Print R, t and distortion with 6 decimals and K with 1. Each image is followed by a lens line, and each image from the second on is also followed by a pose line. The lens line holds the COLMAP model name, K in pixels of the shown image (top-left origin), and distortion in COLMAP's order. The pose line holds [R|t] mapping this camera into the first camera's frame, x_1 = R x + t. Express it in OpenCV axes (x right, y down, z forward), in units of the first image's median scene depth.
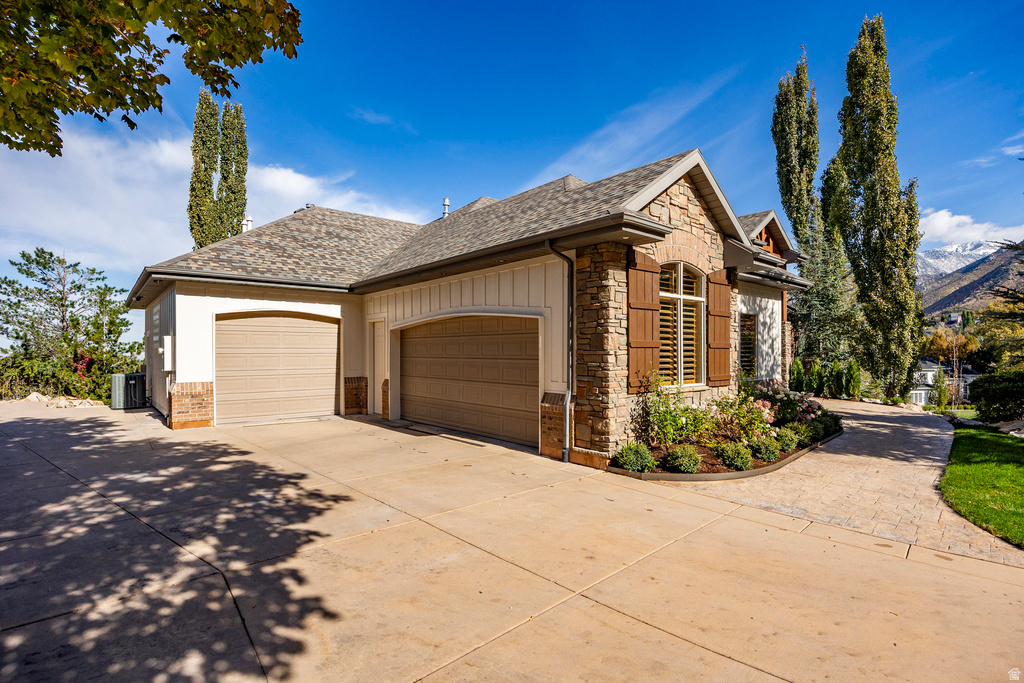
lens RADIAL K [[504.2, 0, 512.0], [0, 504.2, 341.5], [0, 0, 1]] dist [-0.018925, 0.000582]
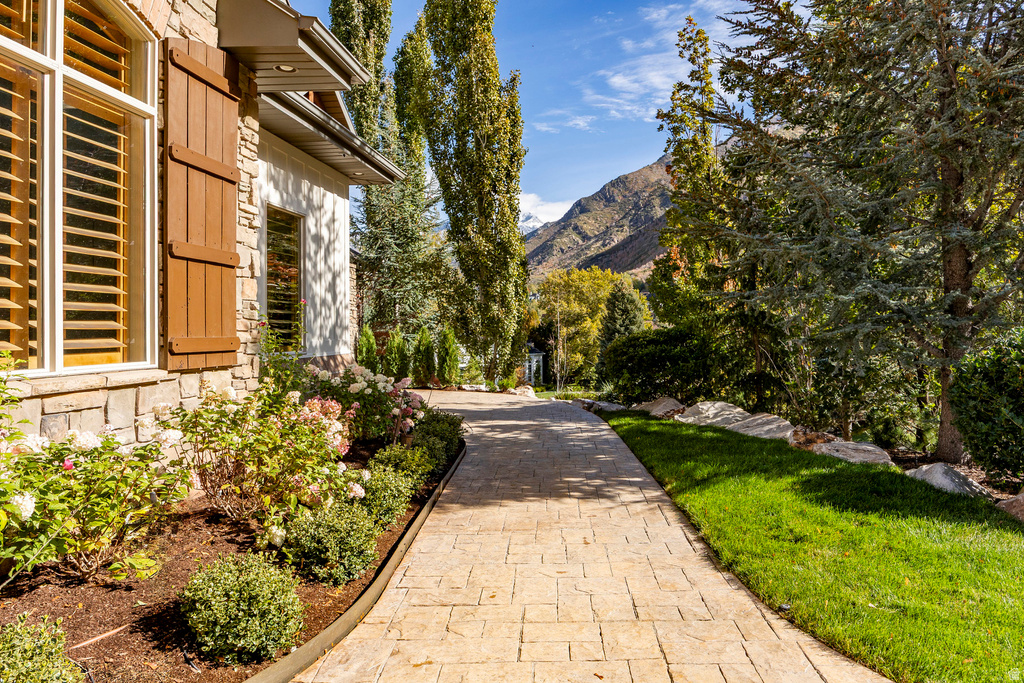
lens RADIAL K [[539.1, 0, 512.0], [0, 539.1, 341.5], [0, 0, 1]] dist [-0.001286, -0.000878]
pose [[0.668555, -0.001799, 0.743660, 0.245125], [0.004724, 0.999987, -0.001827, 0.063264], [-0.743647, 0.004735, 0.668555, 0.520898]]
